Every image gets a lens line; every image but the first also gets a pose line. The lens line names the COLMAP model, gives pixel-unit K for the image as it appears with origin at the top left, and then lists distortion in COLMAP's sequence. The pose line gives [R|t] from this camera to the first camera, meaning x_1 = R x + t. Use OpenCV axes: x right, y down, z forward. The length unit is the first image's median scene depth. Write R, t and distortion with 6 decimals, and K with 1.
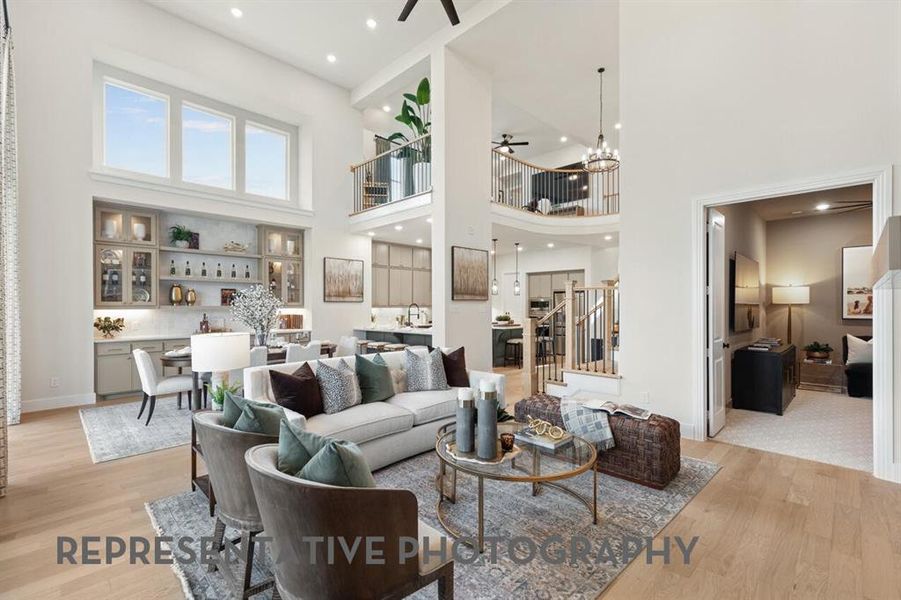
lens RADIAL K [[406.1, 0, 450.4], [0, 406.1, 311.6], [0, 0, 1]] dist [0.008809, -0.002176]
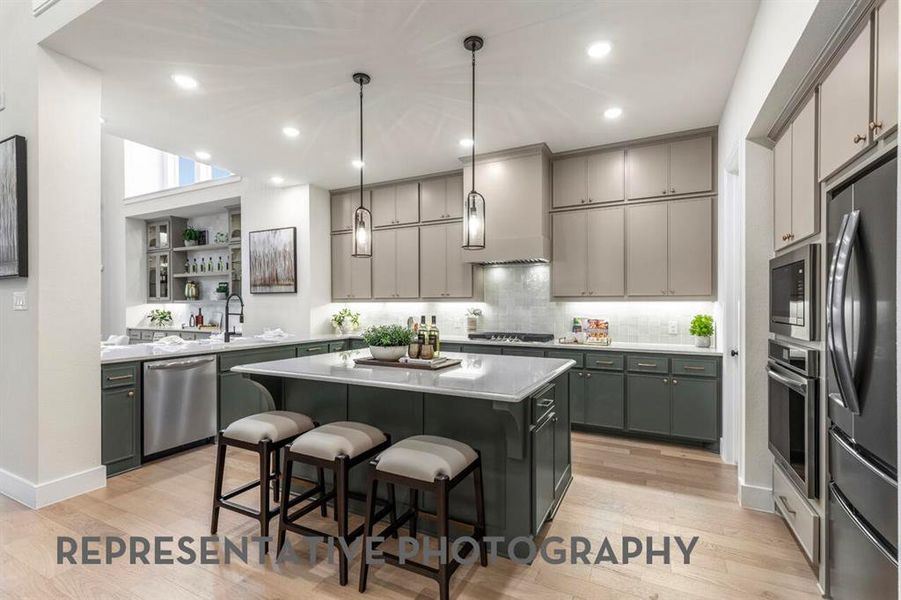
lens RADIAL K [[406.1, 0, 450.7], [0, 406.1, 306.8], [0, 0, 1]] dist [0.008809, -0.002176]
pose [[0.307370, 0.003941, -0.951582, 0.574226], [-0.013506, 0.999909, -0.000222, -0.006523], [0.951494, 0.012920, 0.307395, 1.312120]]
